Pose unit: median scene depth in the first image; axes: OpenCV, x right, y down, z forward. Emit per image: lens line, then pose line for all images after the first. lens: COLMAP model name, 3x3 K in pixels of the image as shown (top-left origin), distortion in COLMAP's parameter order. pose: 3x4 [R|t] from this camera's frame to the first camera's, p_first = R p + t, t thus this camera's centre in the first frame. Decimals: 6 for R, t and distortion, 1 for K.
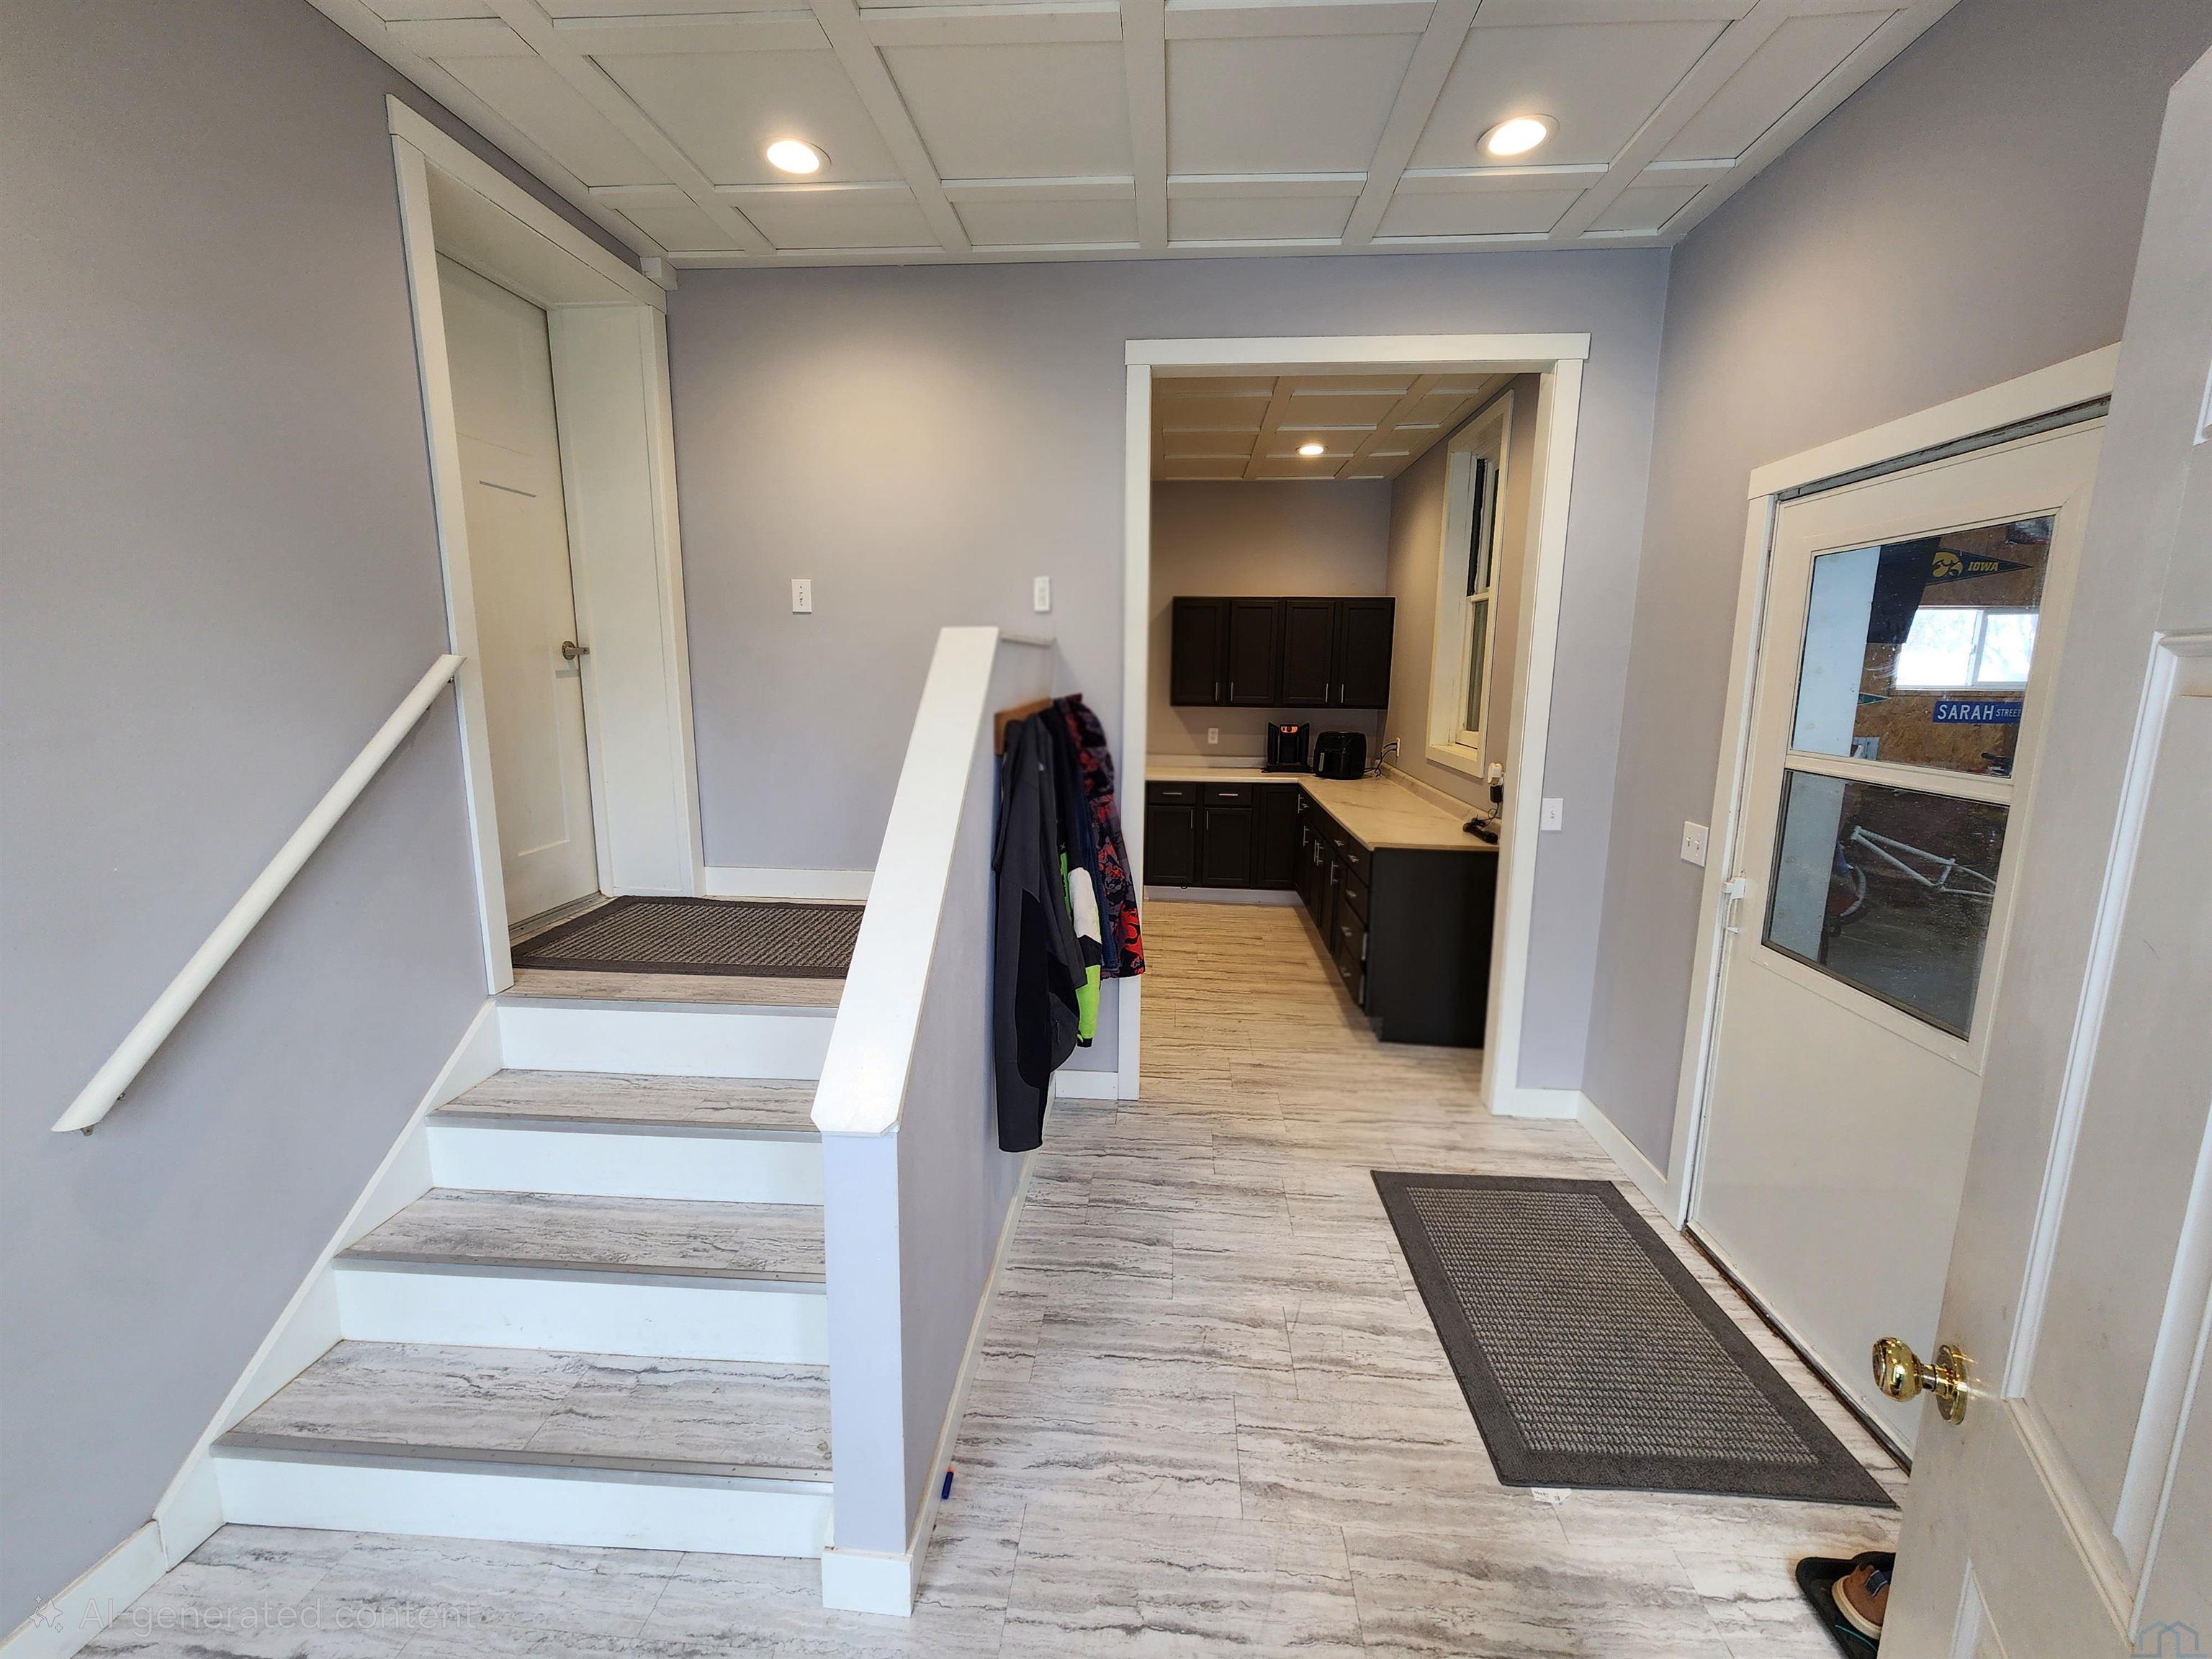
lens RADIAL K [[905.4, 0, 1106.3], [0, 905.4, 821.8], [0, 0, 1]] dist [-0.000073, -0.000171]
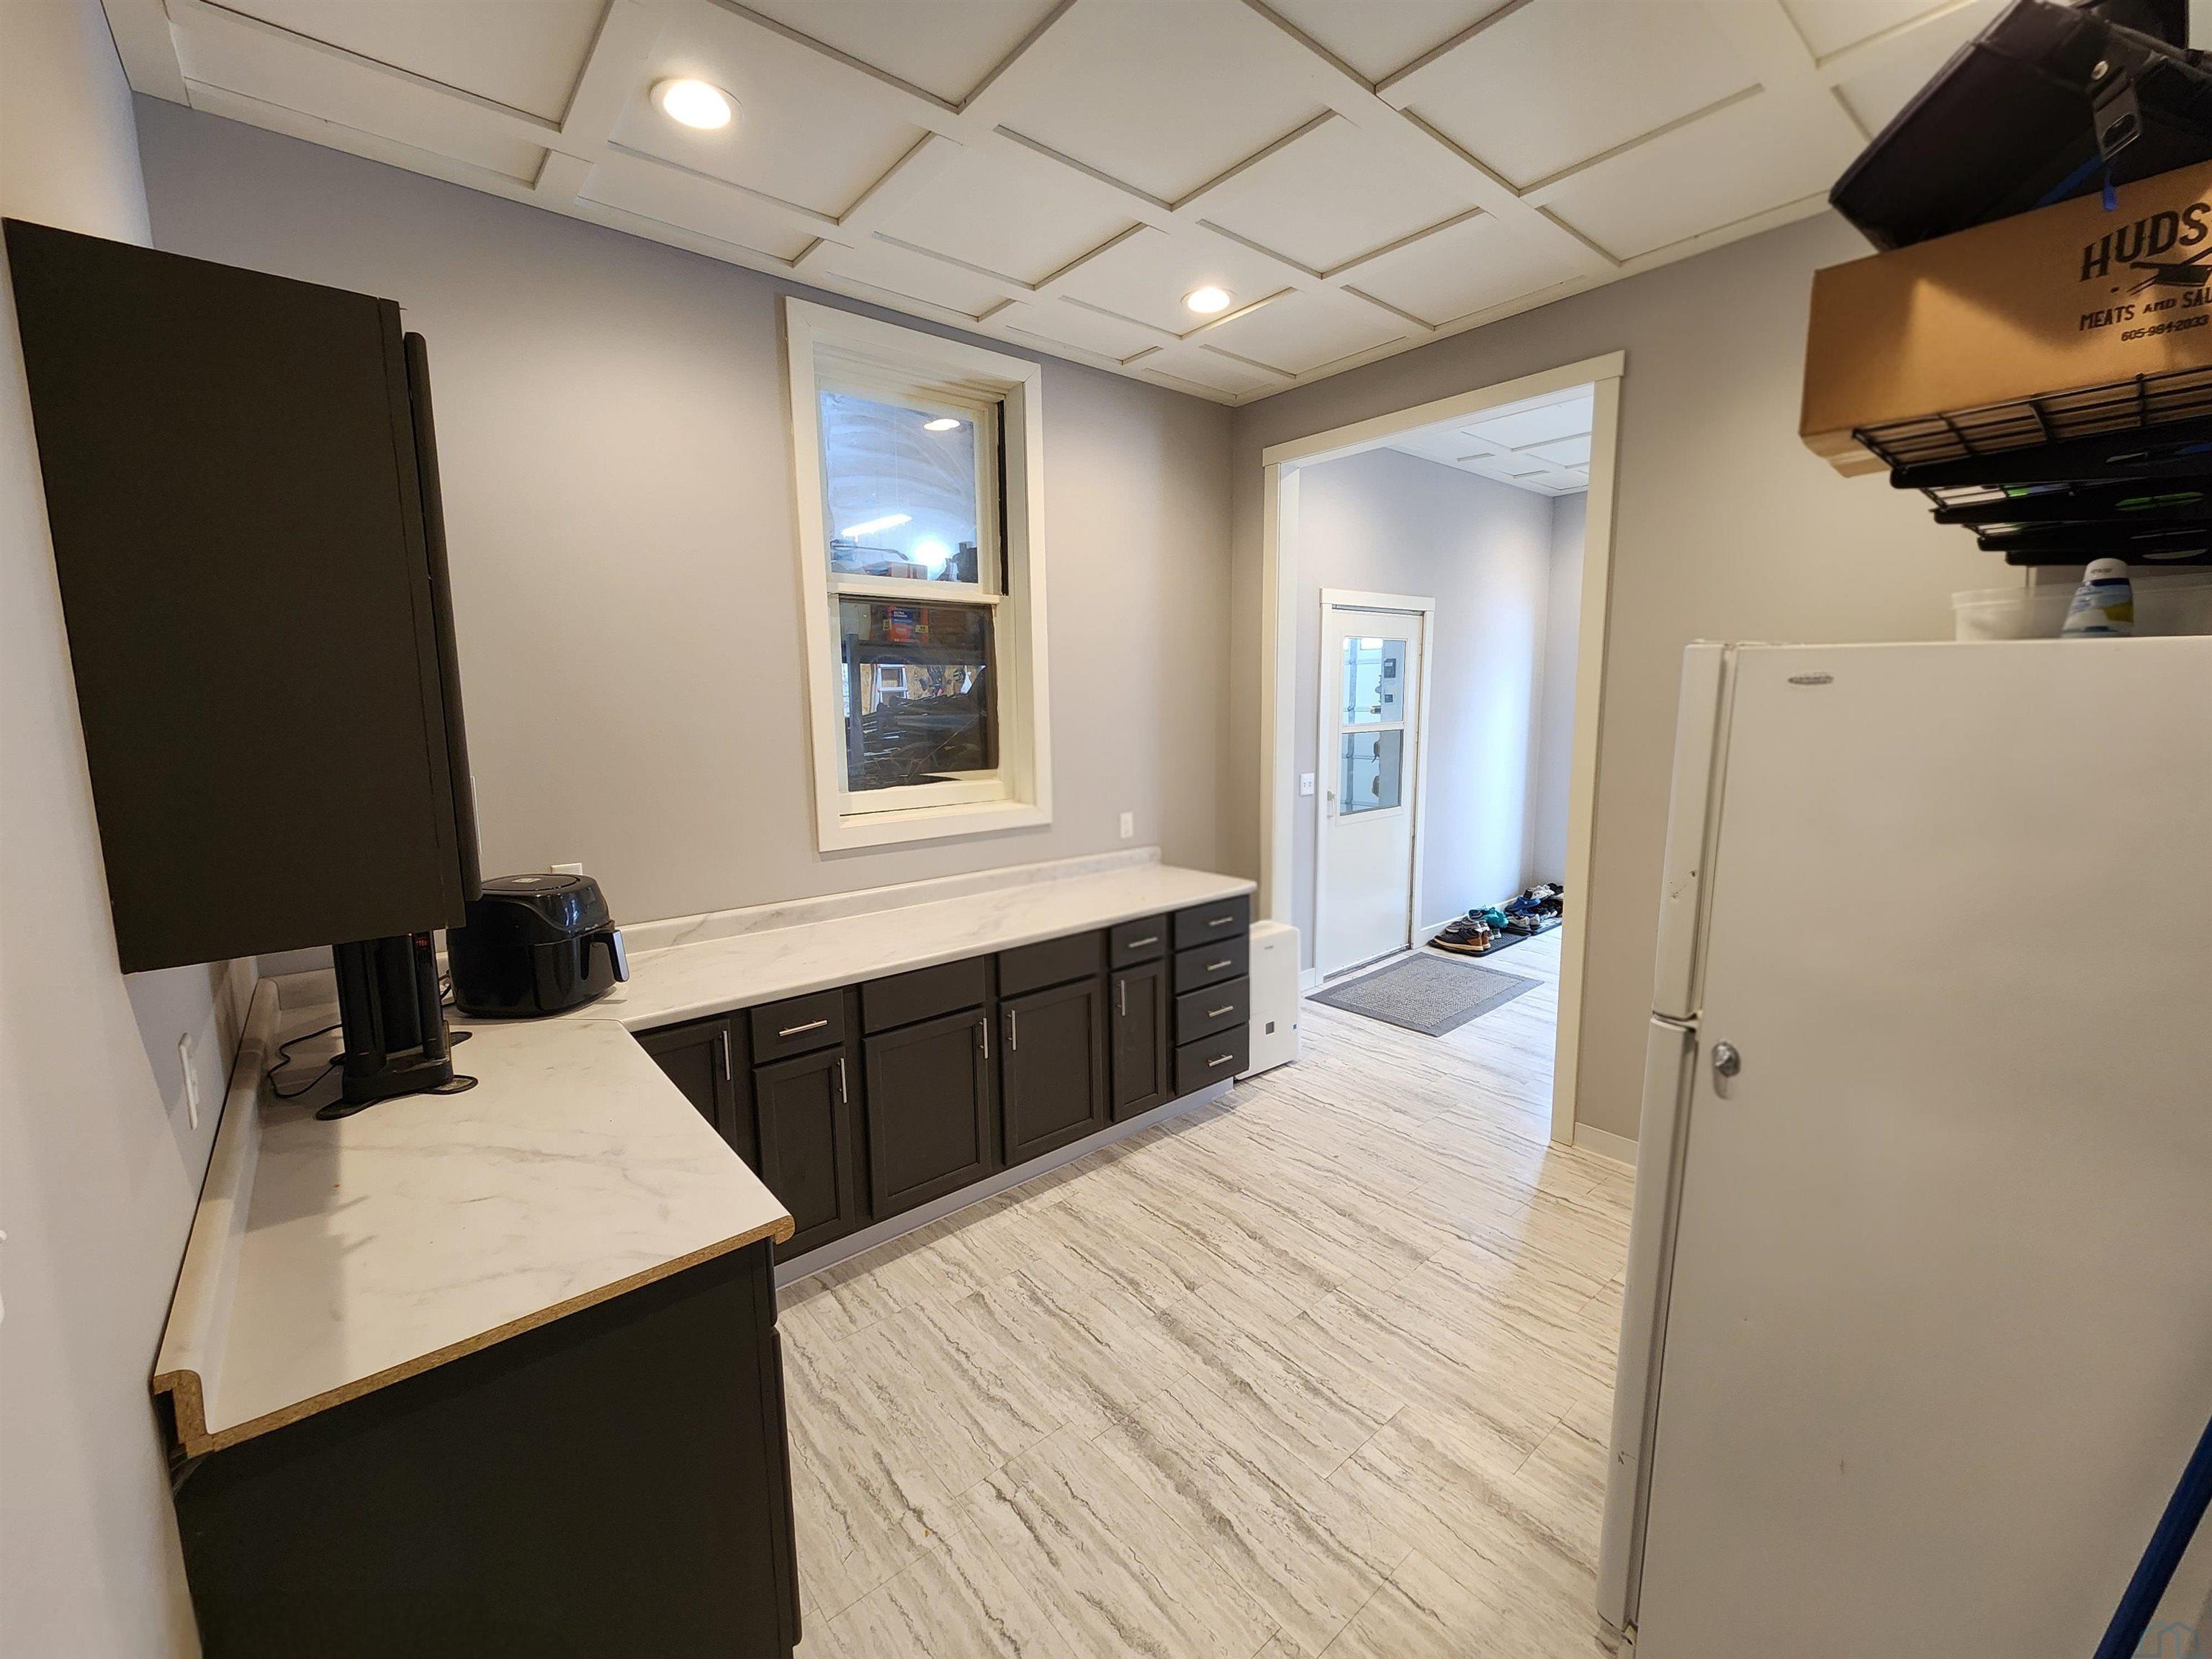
lens RADIAL K [[905.4, 0, 1101.9], [0, 905.4, 822.7], [0, 0, 1]] dist [-0.000073, -0.000171]
pose [[-0.695794, -0.104210, 0.710642, -0.263685], [0.133297, 0.953494, 0.270334, -0.323217], [-0.705764, 0.282823, -0.649545, 1.789539]]
